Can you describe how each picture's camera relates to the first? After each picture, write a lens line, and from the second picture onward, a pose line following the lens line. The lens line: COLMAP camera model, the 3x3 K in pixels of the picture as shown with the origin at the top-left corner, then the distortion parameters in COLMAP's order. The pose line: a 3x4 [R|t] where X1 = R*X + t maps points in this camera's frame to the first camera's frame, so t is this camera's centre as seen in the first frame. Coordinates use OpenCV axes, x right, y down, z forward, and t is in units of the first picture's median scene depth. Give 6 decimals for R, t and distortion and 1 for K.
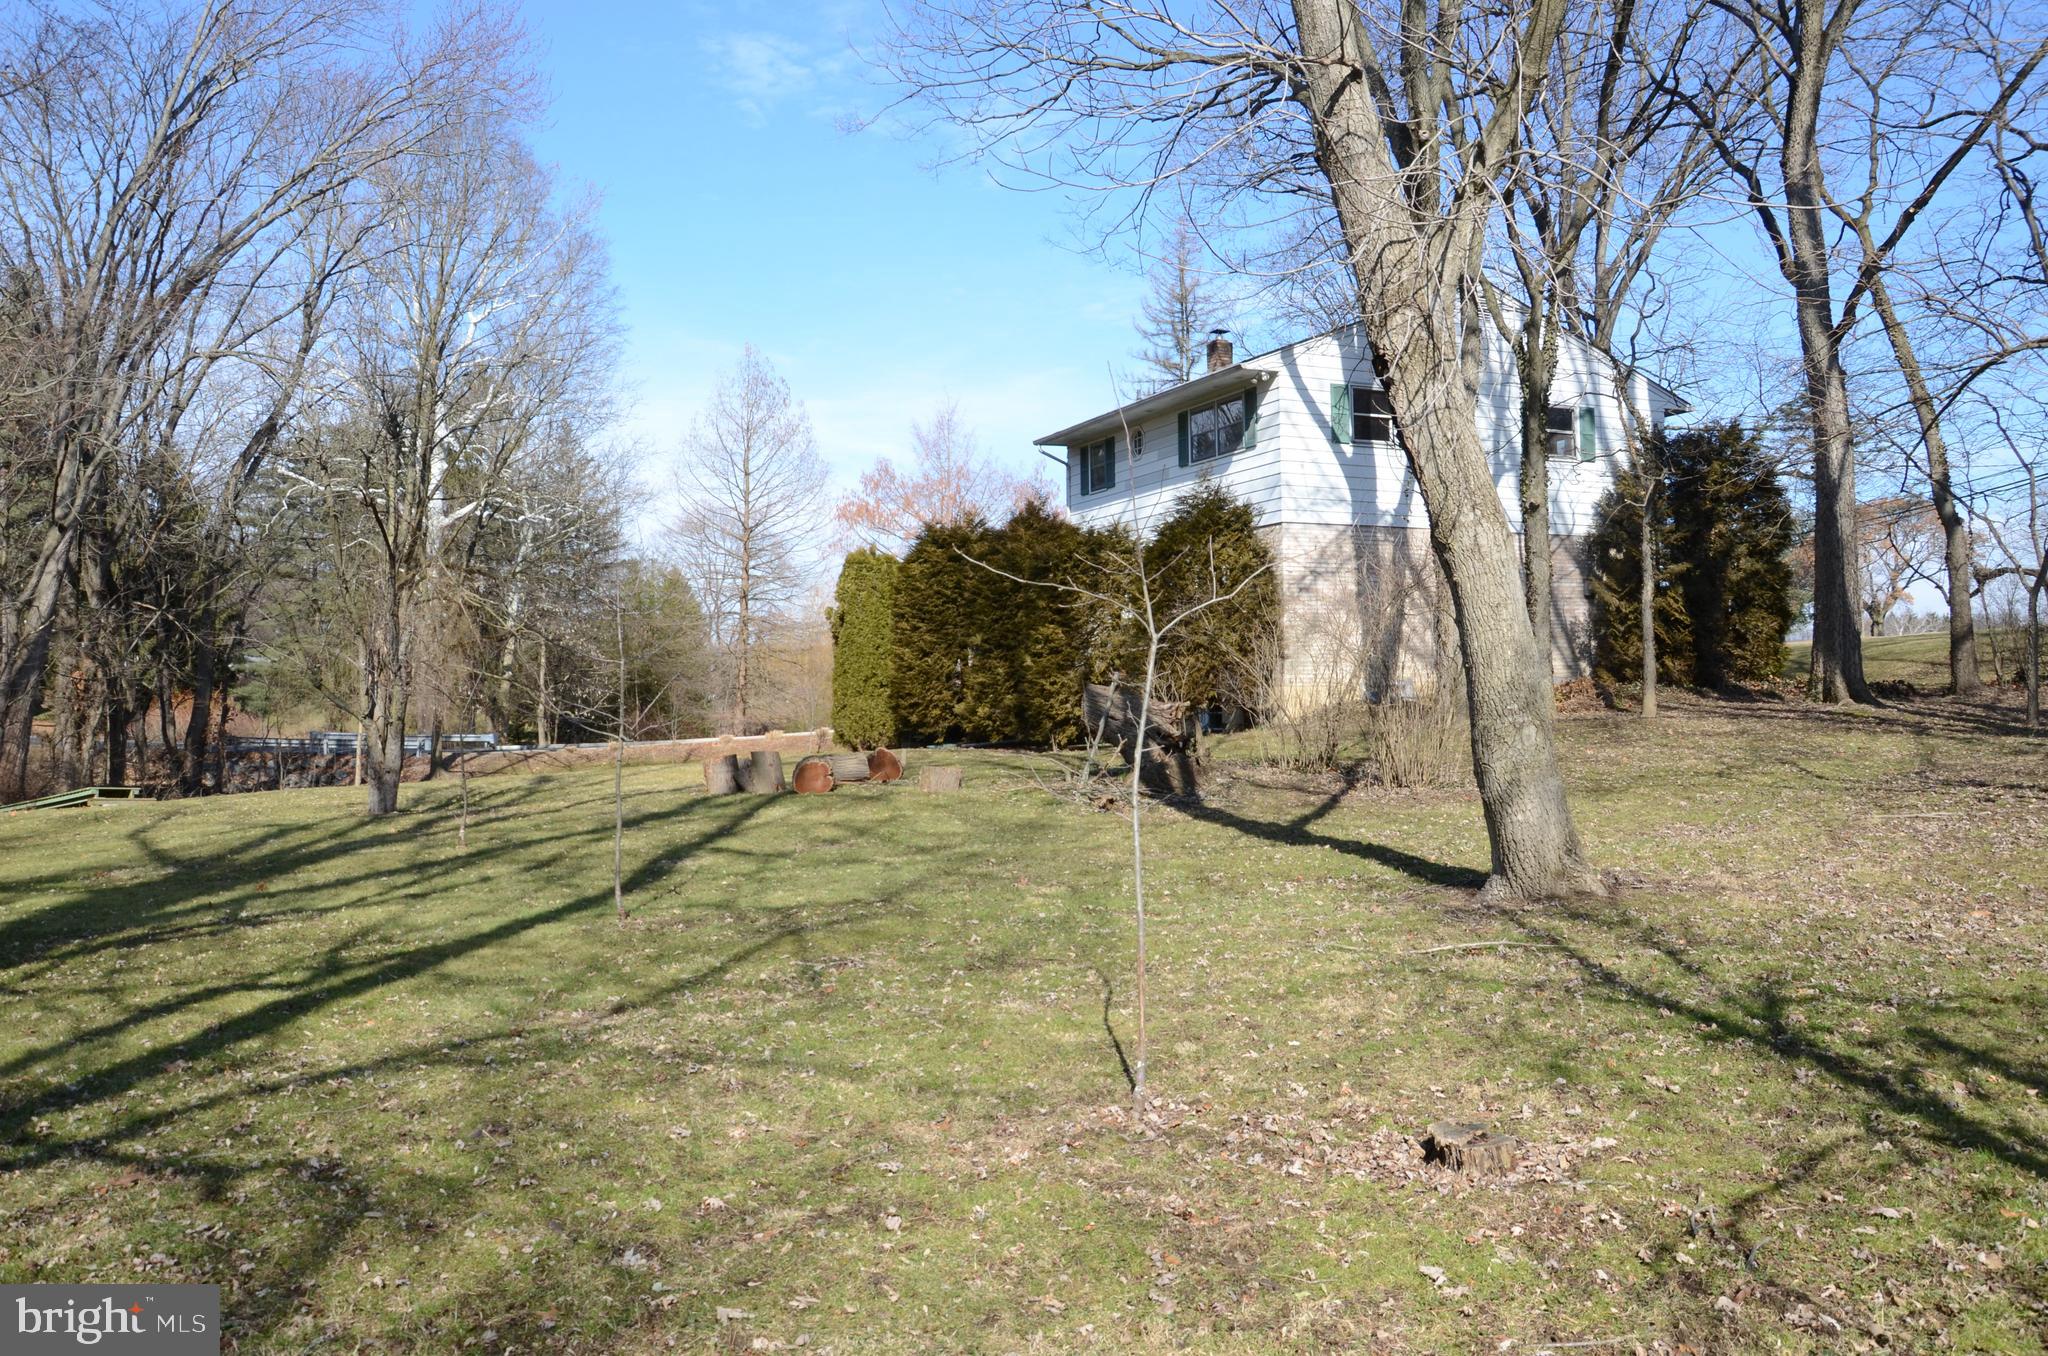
lens RADIAL K [[1597.7, 0, 1000.9], [0, 1597.7, 683.9], [0, 0, 1]] dist [-0.158251, 0.122378]
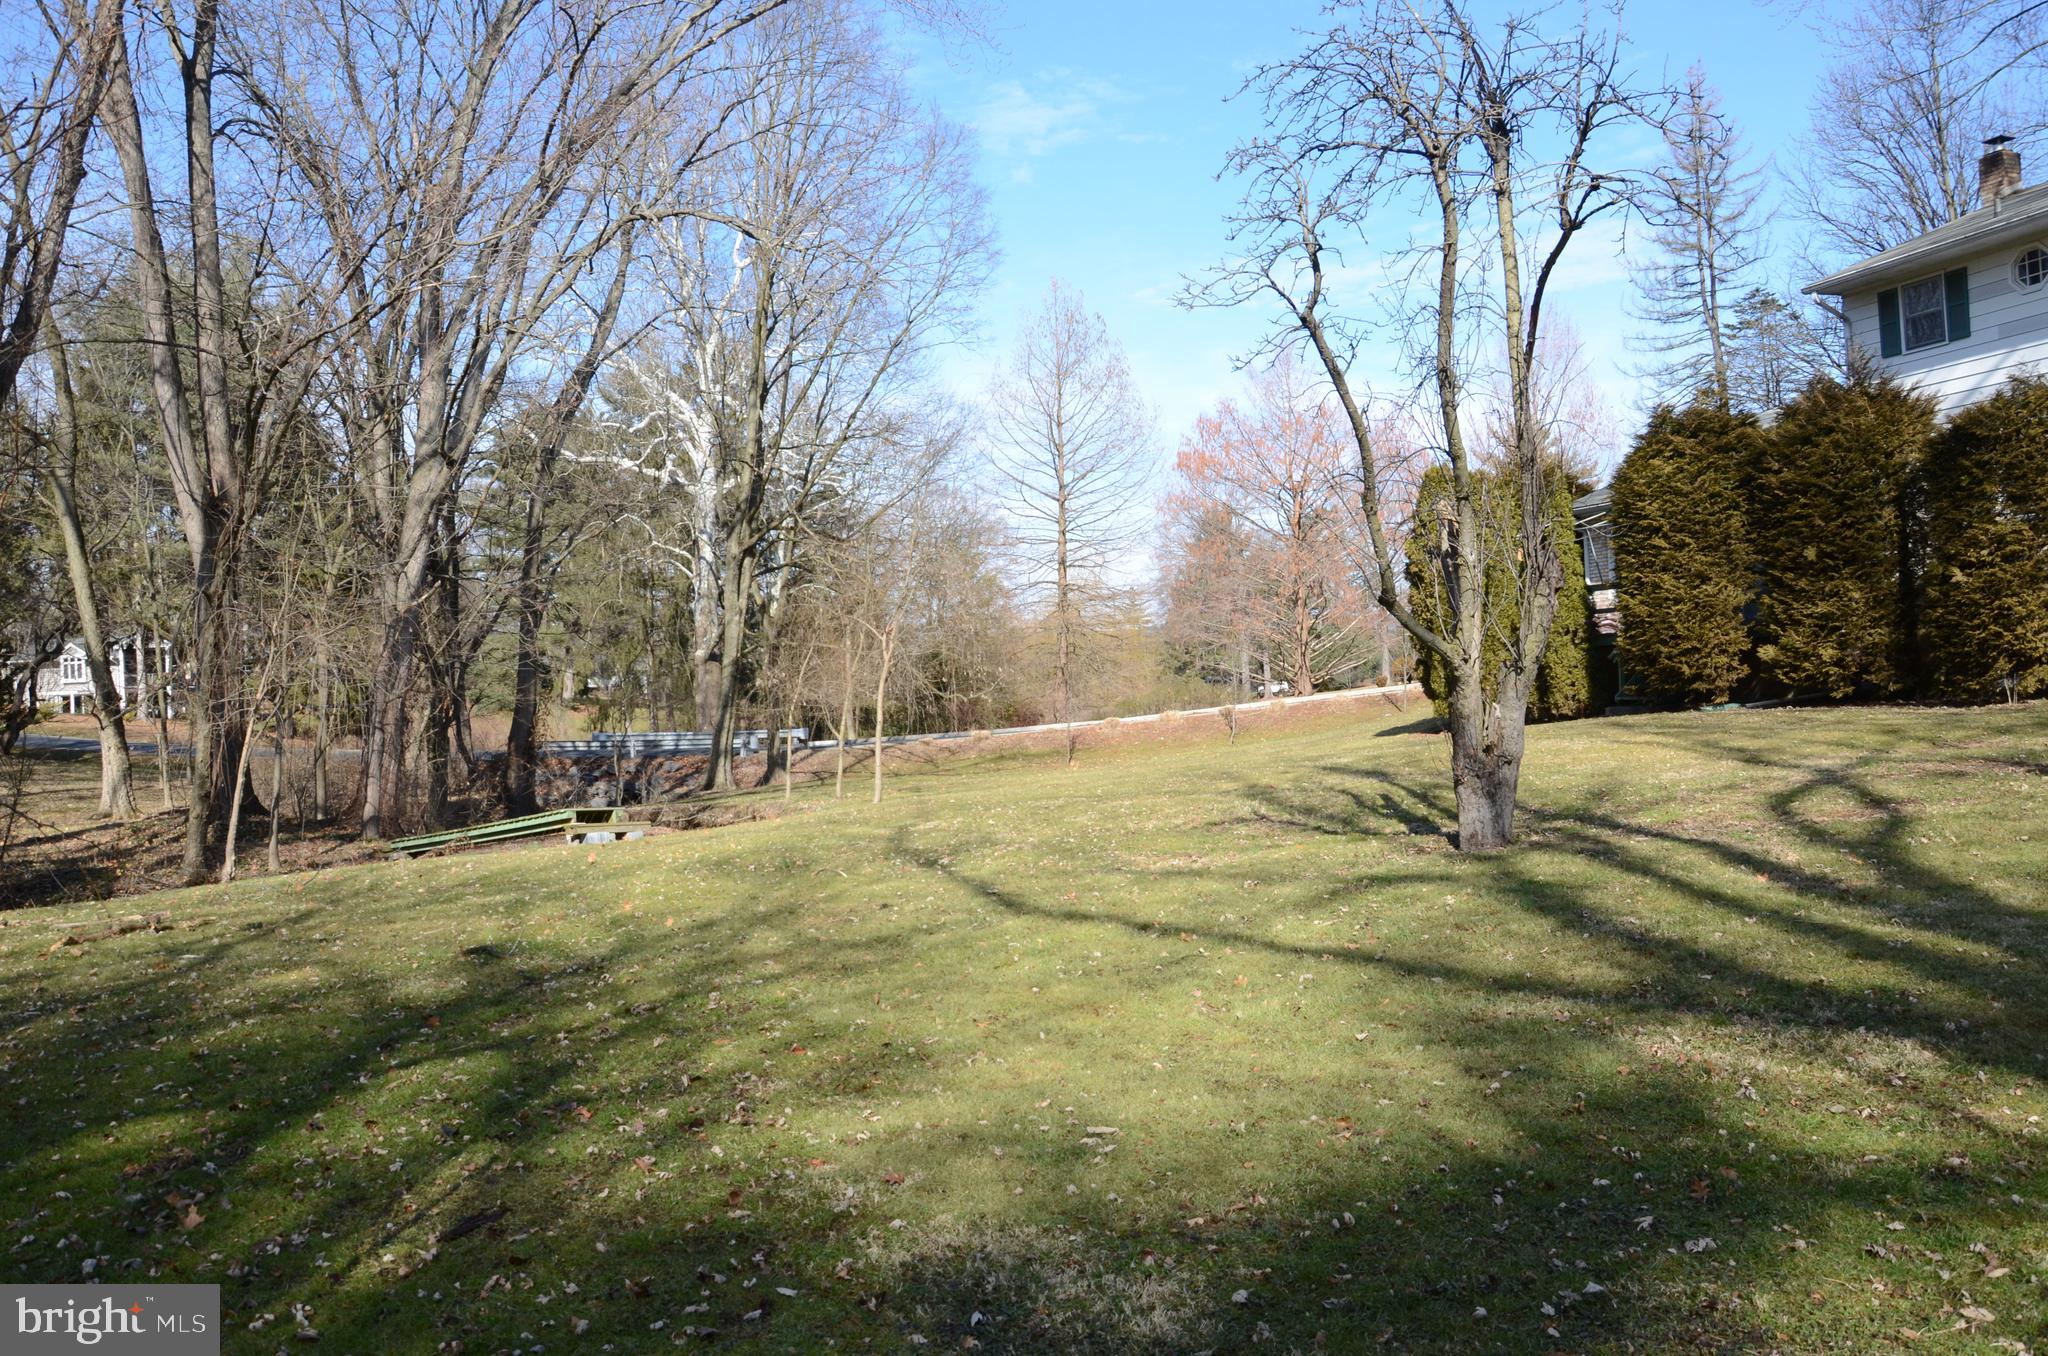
lens RADIAL K [[1597.7, 0, 1000.9], [0, 1597.7, 683.9], [0, 0, 1]] dist [-0.158251, 0.122378]
pose [[0.996569, -0.034840, -0.075076, -0.283976], [0.035401, 0.999354, 0.006143, 0.011504], [0.074814, -0.008779, 0.997159, 0.252724]]
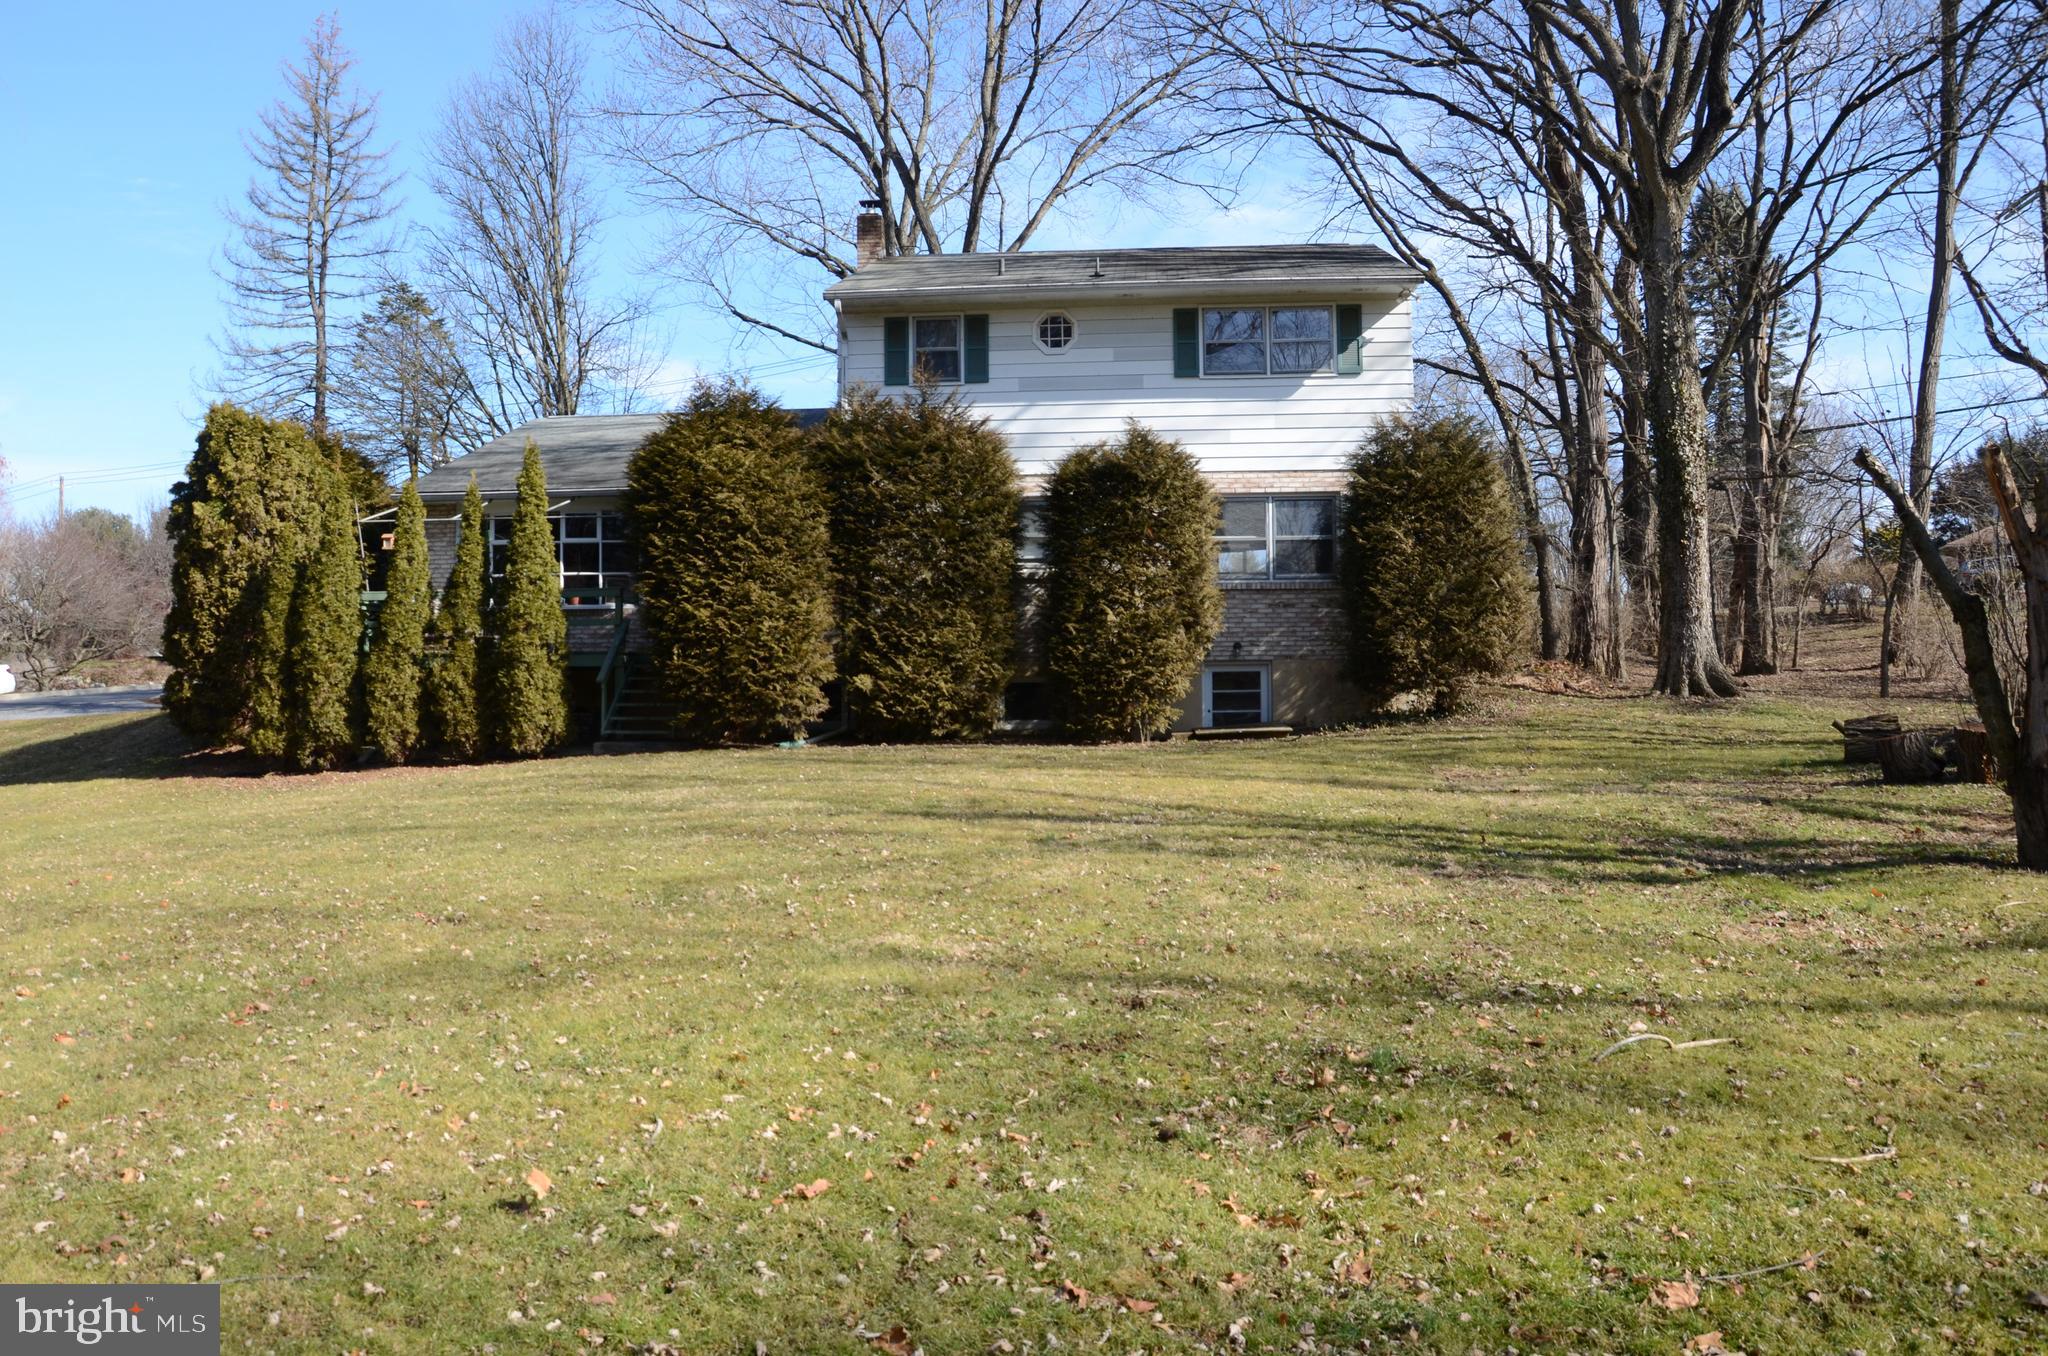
lens RADIAL K [[1597.7, 0, 1000.9], [0, 1597.7, 683.9], [0, 0, 1]] dist [-0.158251, 0.122378]
pose [[0.462045, 0.020608, 0.886617, -0.506334], [-0.008900, 0.999787, -0.018601, 0.024374], [-0.886812, 0.000704, 0.462130, 0.588992]]
